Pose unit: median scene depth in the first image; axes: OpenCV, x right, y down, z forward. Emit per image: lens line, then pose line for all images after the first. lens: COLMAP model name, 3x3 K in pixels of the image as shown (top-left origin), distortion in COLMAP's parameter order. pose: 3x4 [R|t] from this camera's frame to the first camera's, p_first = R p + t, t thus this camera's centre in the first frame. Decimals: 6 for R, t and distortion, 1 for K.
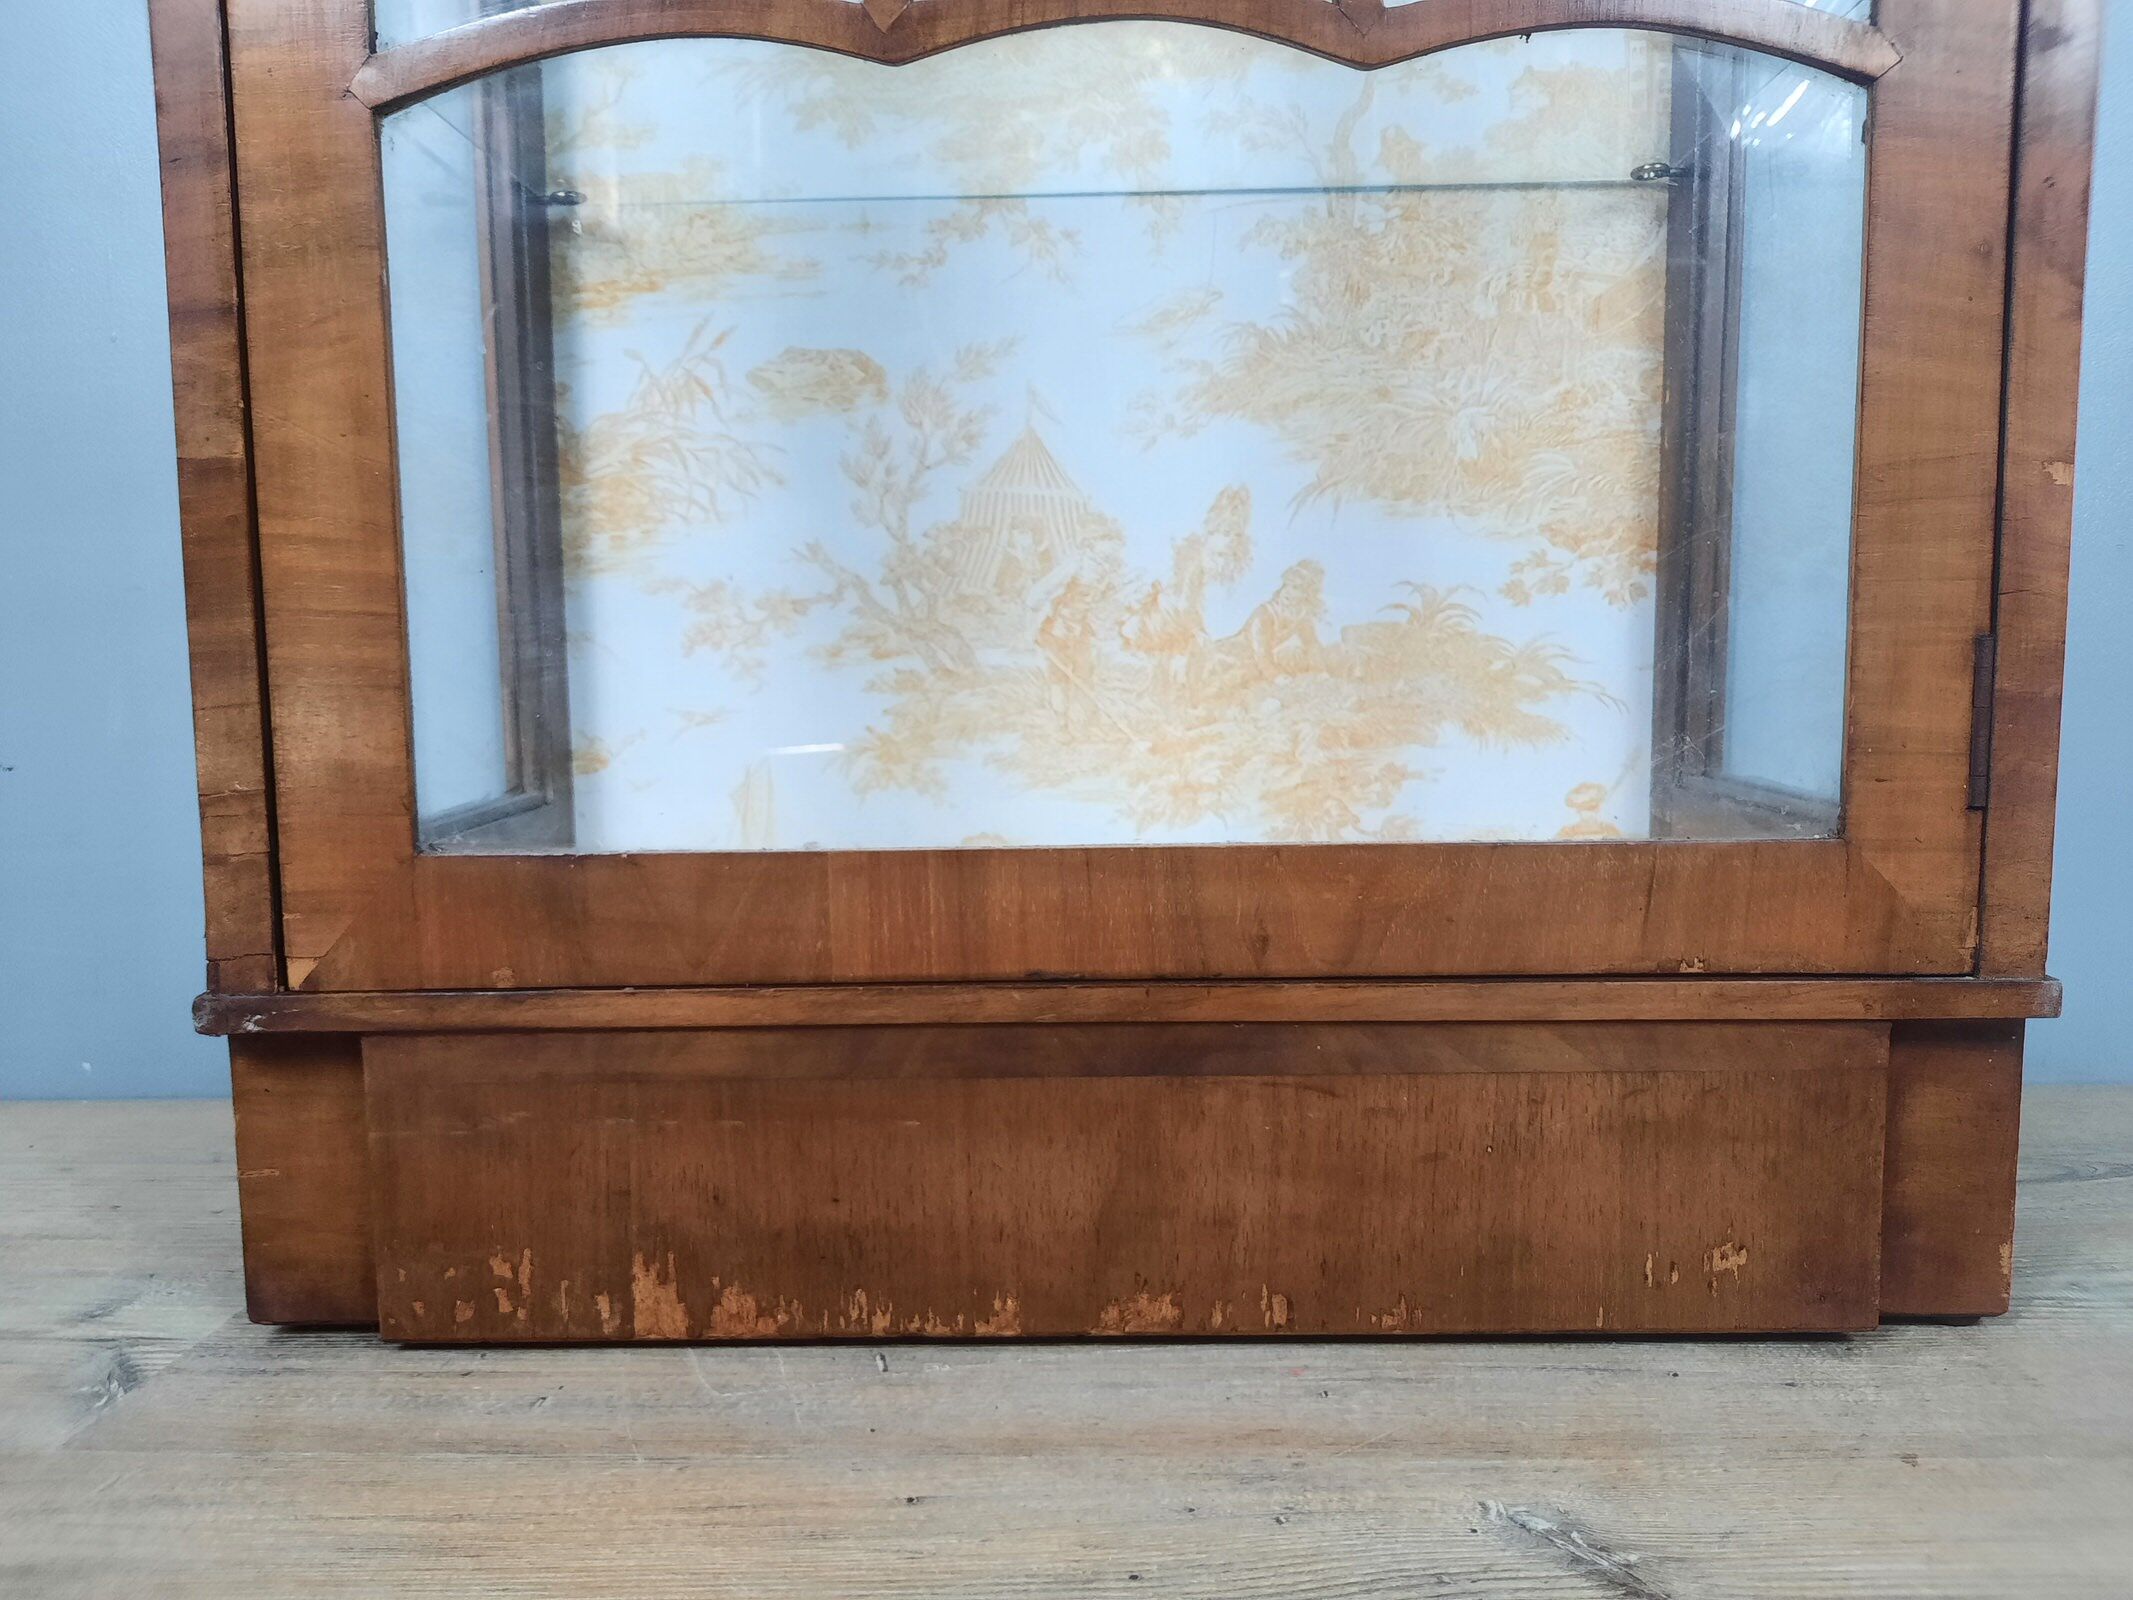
lens RADIAL K [[1612.2, 0, 1069.4], [0, 1612.2, 805.4], [0, 0, 1]] dist [0.021401, -0.034076]
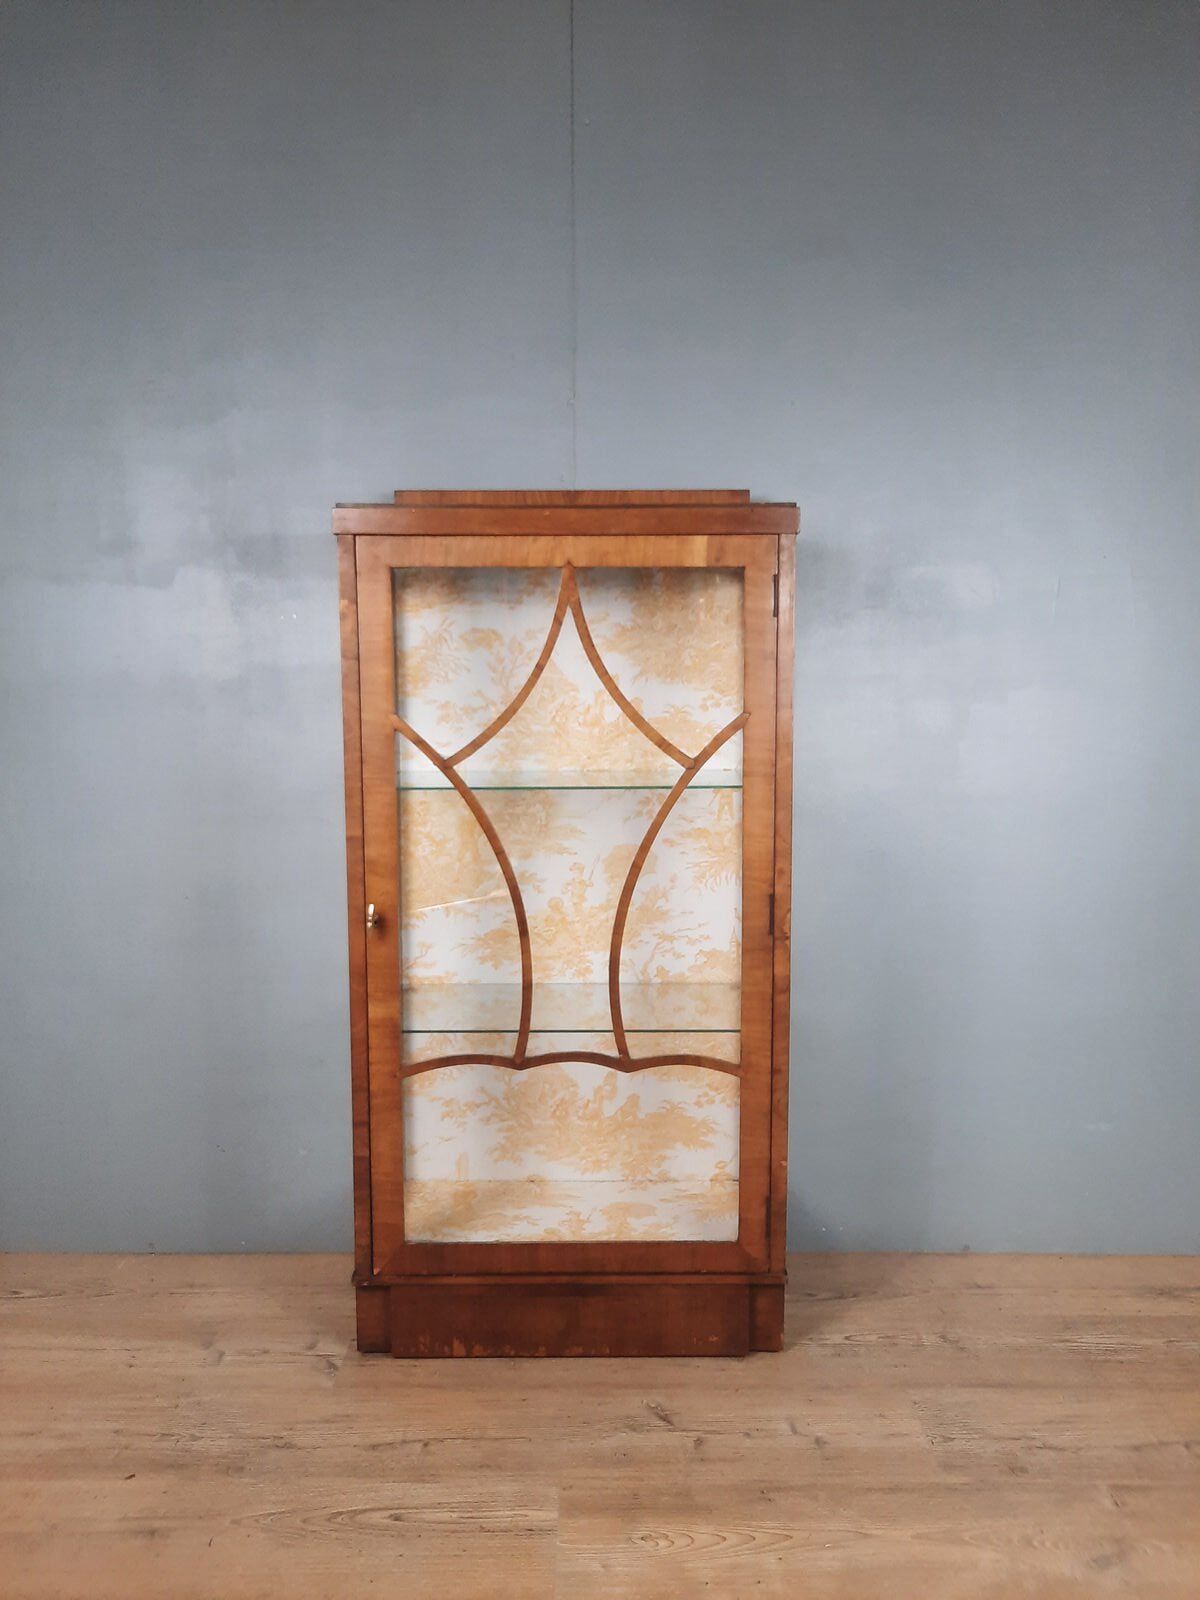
lens RADIAL K [[1209.3, 0, 593.7], [0, 1209.3, 786.2], [0, 0, 1]] dist [0.021401, -0.034076]
pose [[0.999882, 0.006112, 0.014084, 0.027362], [-0.005999, 0.999950, -0.008053, -0.758131], [-0.014133, 0.007967, 0.999868, -1.454226]]
